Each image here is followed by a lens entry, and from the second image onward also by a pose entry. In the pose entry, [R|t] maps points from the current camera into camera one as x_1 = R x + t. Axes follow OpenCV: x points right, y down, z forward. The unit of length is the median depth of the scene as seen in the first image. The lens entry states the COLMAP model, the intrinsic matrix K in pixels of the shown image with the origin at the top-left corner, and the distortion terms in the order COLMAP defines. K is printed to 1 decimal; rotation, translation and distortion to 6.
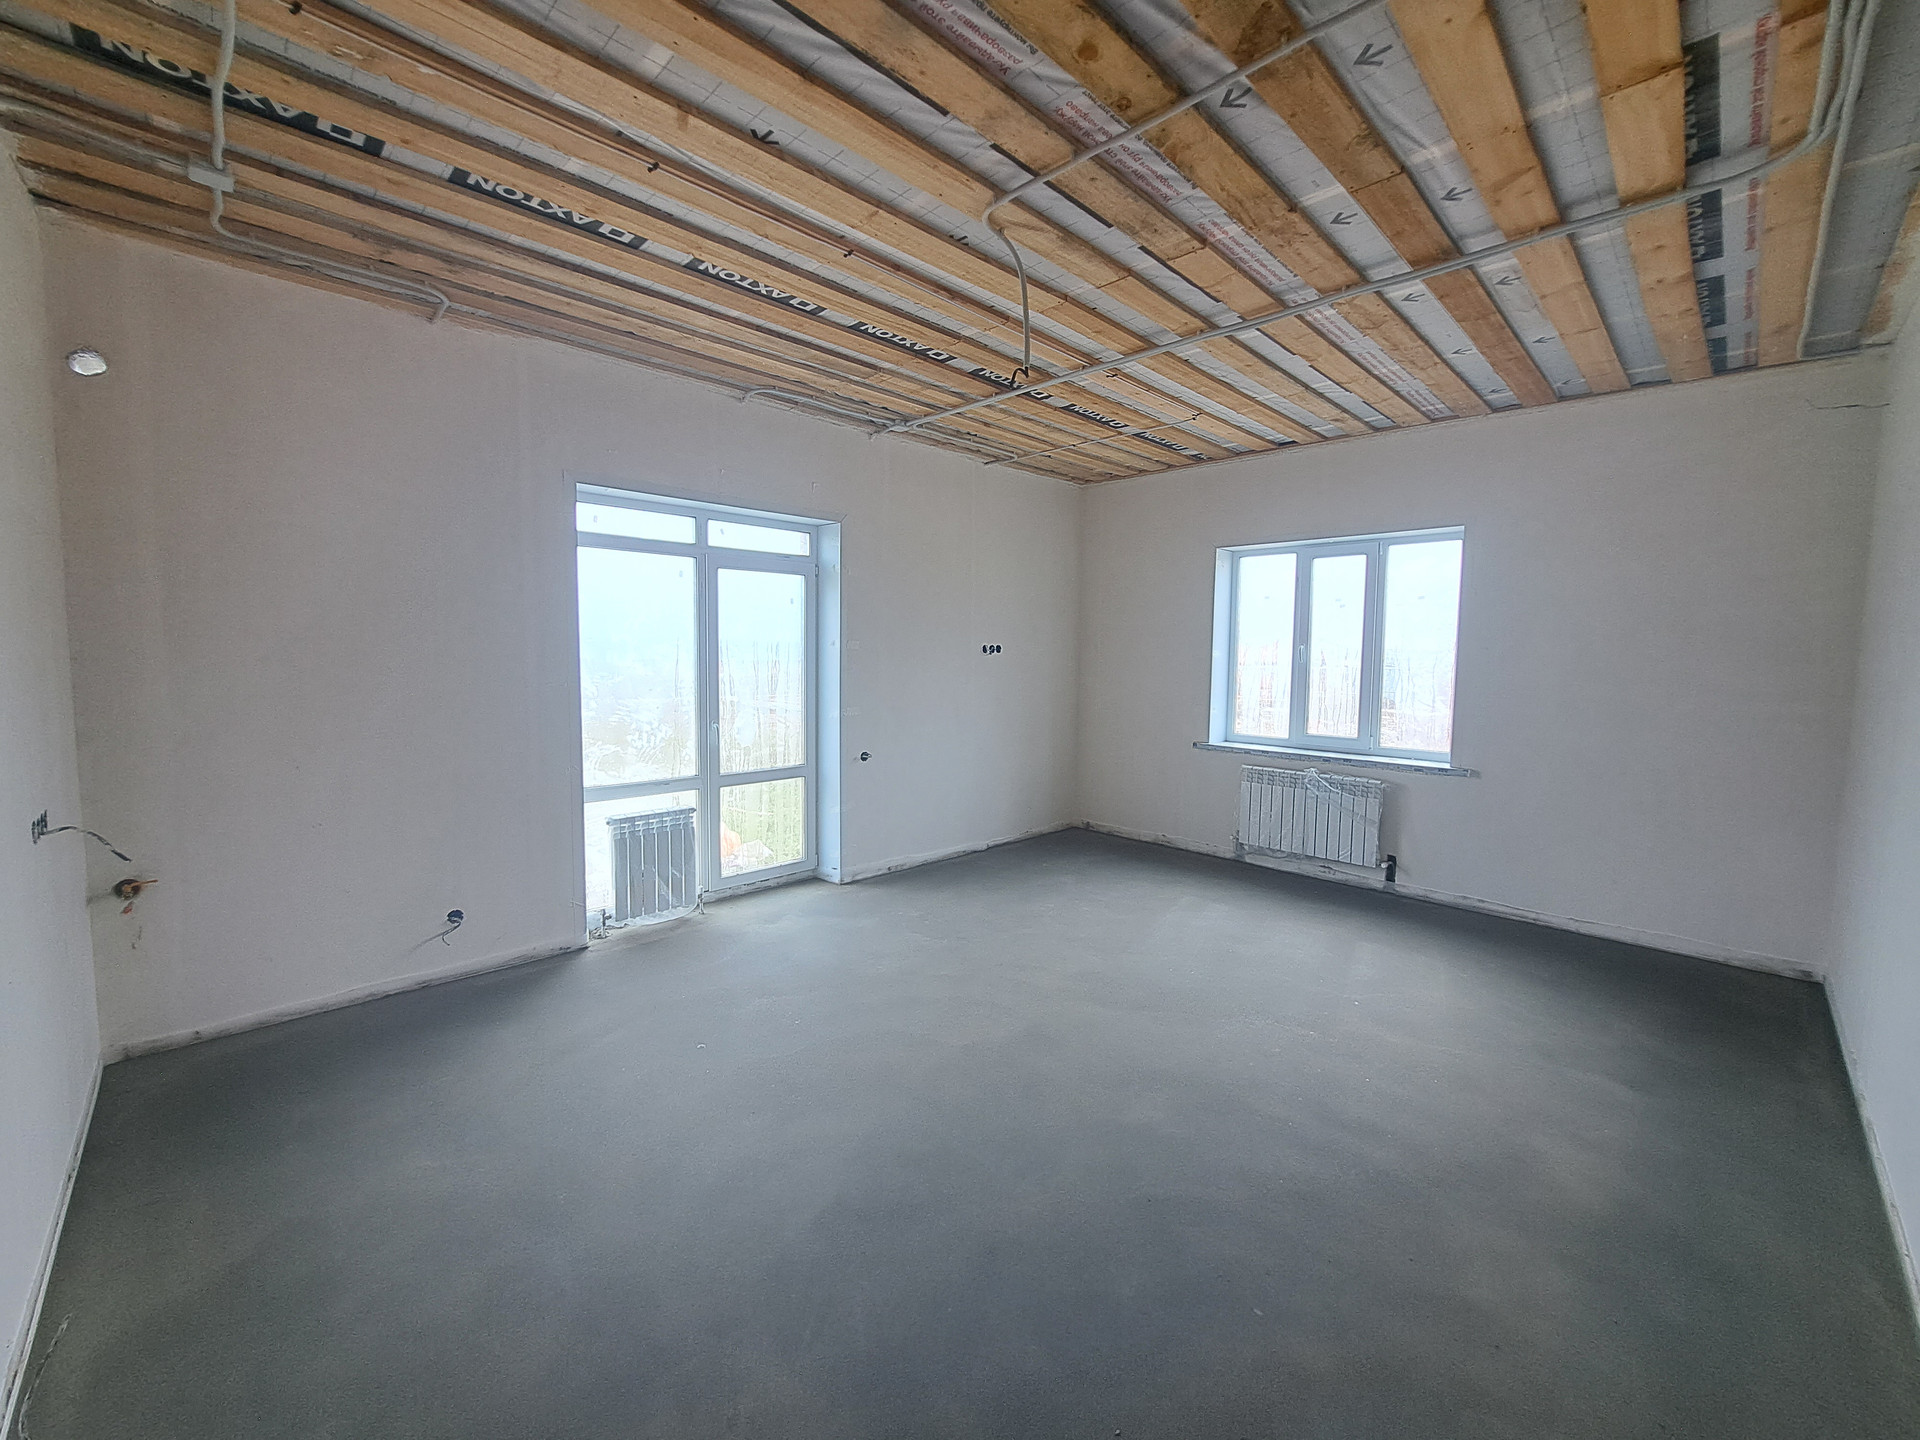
lens RADIAL K [[766.0, 0, 945.6], [0, 766.0, 710.5], [0, 0, 1]] dist [-0.016188, 0.001171]
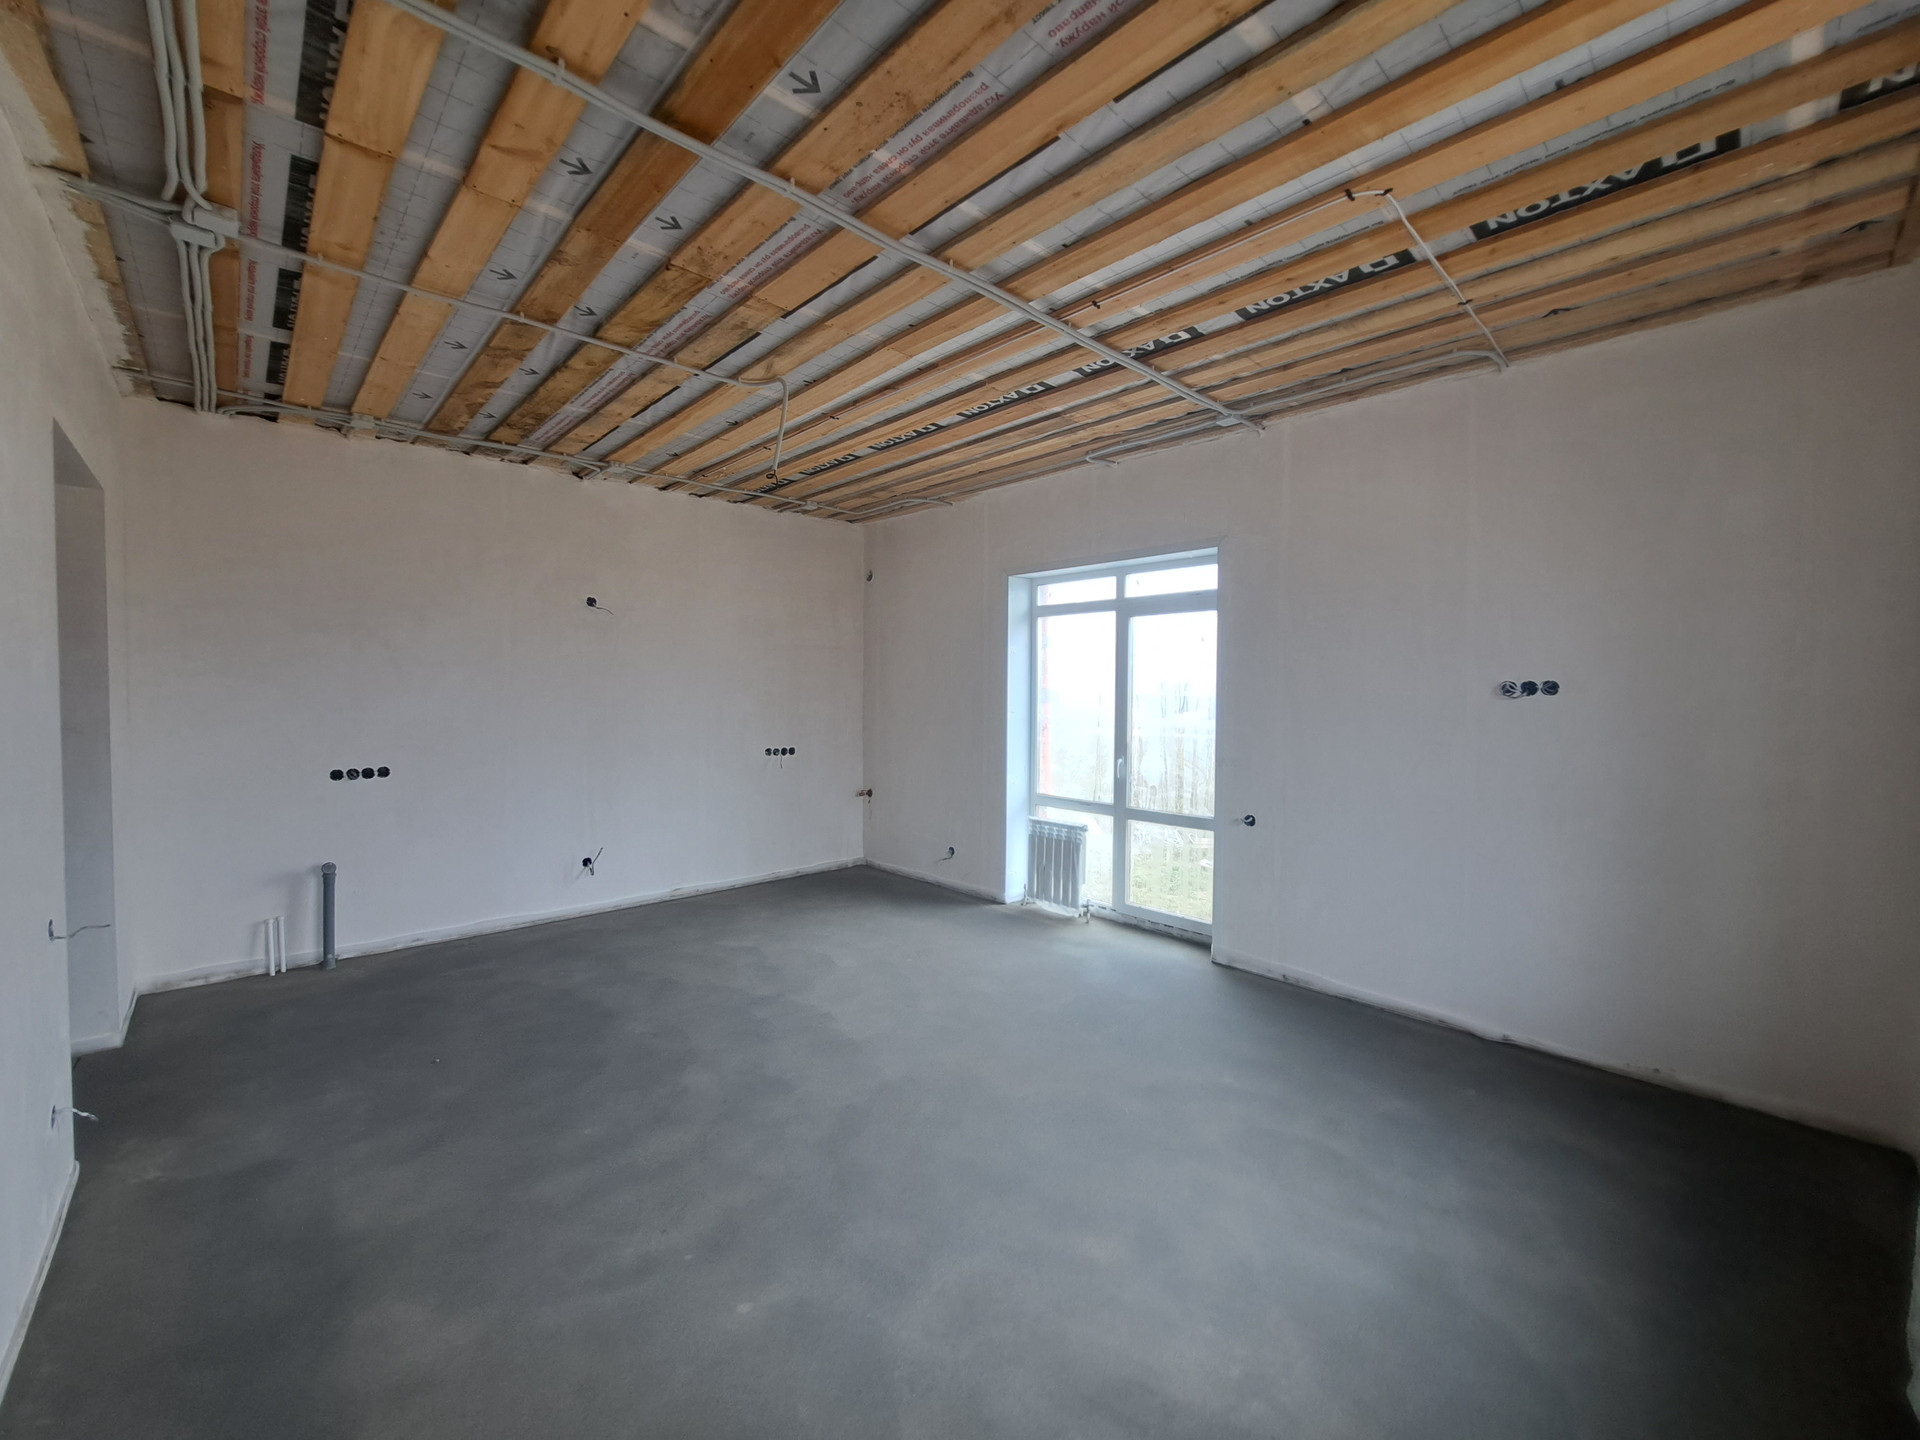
lens RADIAL K [[766.0, 0, 953.2], [0, 766.0, 704.9], [0, 0, 1]] dist [-0.016188, 0.001171]
pose [[-0.008748, 0.006843, -0.999938, 0.736912], [-0.084914, 0.996360, 0.007561, -0.043679], [0.996350, 0.084975, -0.008136, 0.706215]]
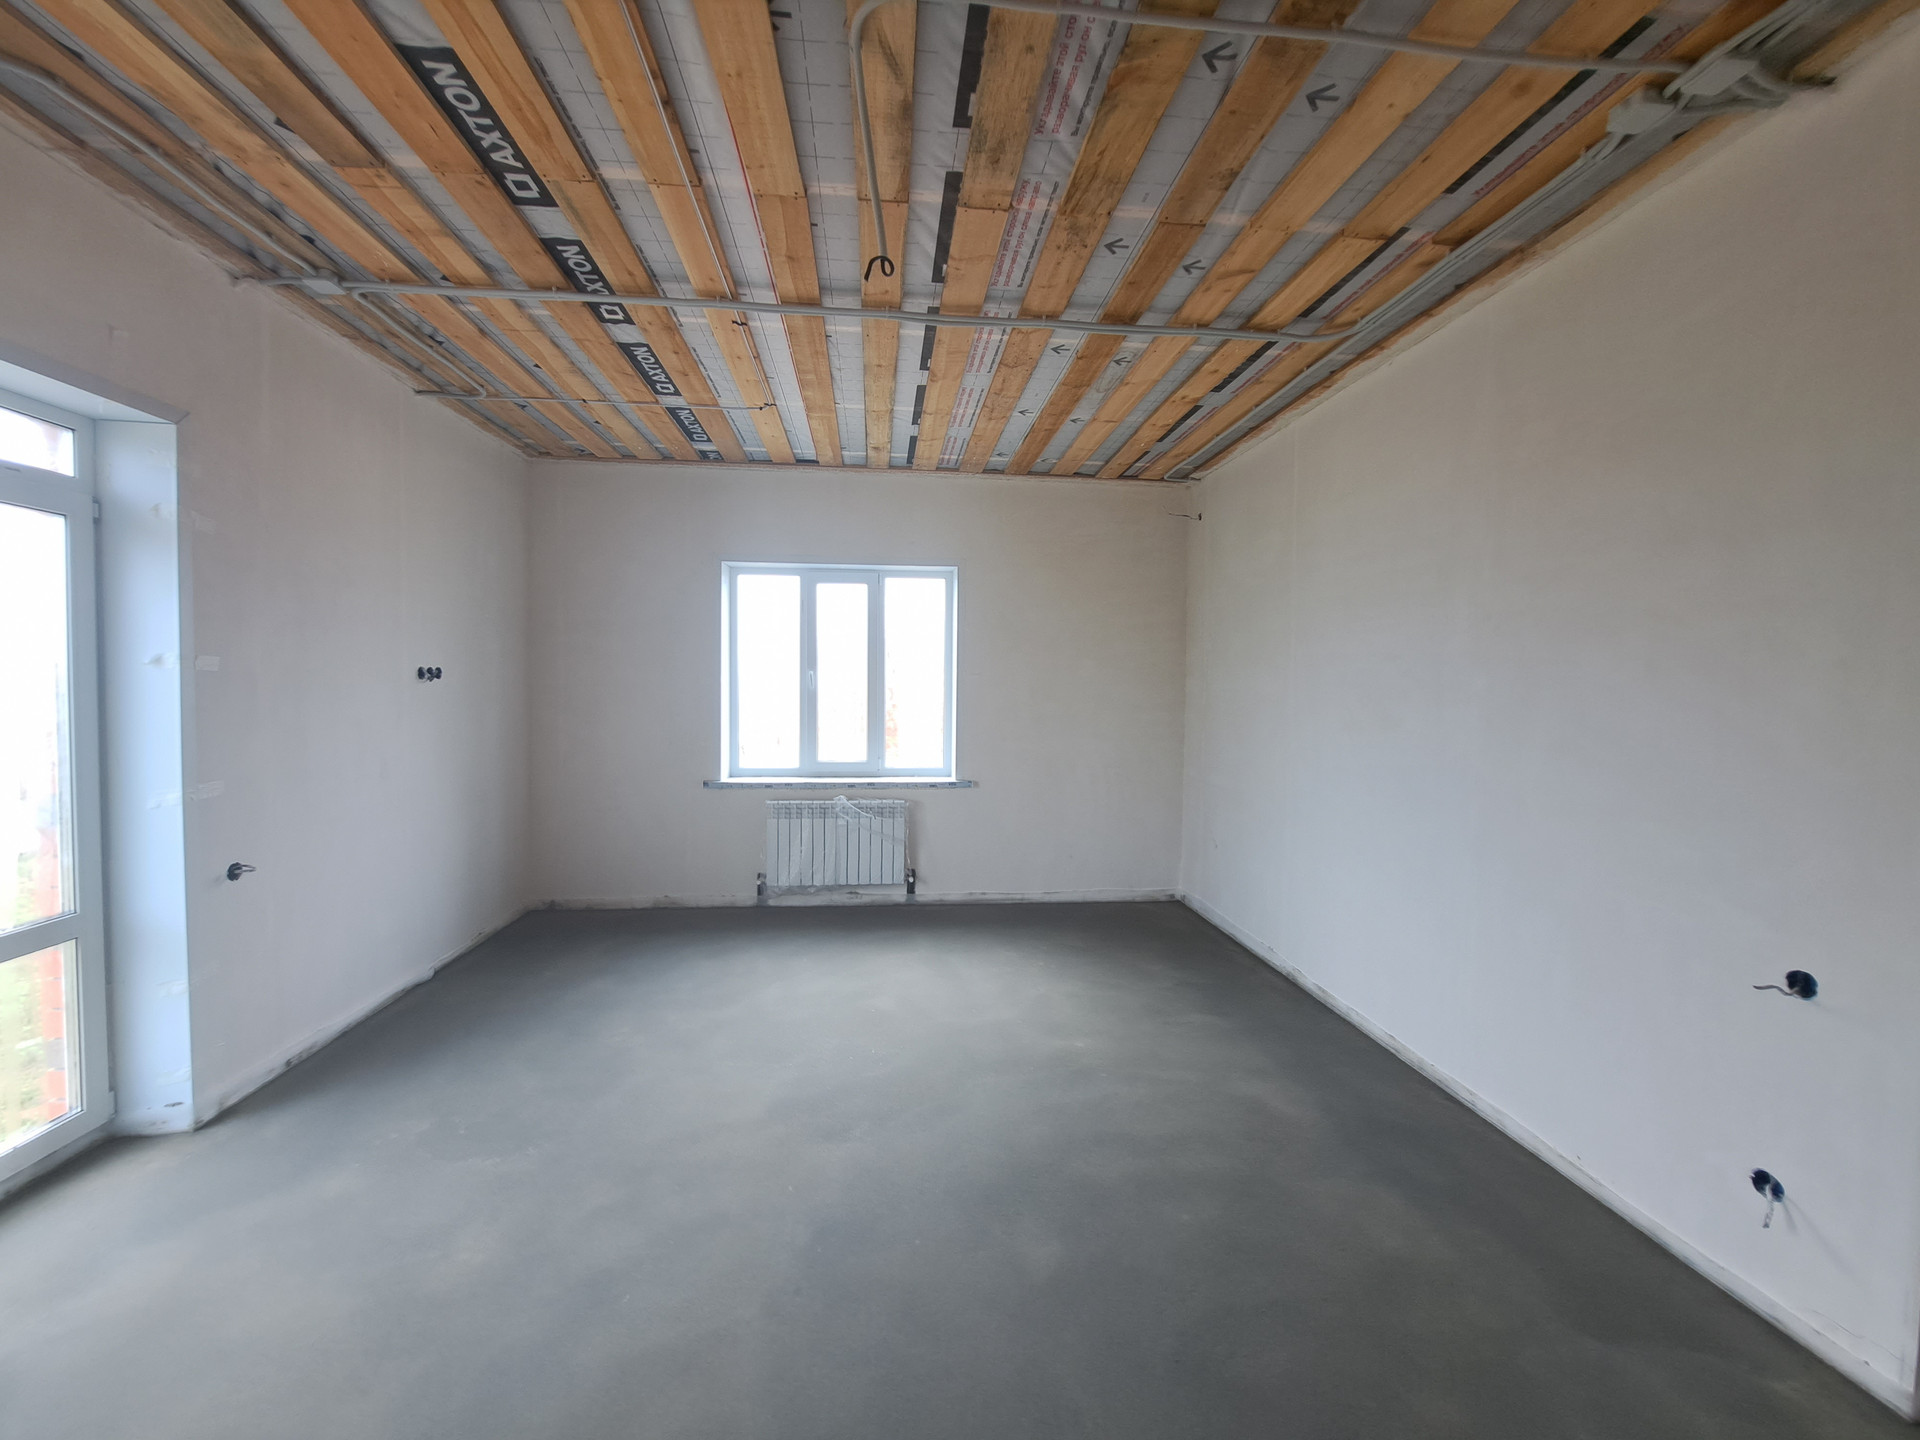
lens RADIAL K [[766.0, 0, 946.3], [0, 766.0, 712.7], [0, 0, 1]] dist [-0.016188, 0.001171]
pose [[0.624869, -0.034391, 0.779972, -0.210491], [0.057875, 0.998321, -0.002347, -0.021990], [-0.778582, 0.046608, 0.625810, 0.287384]]
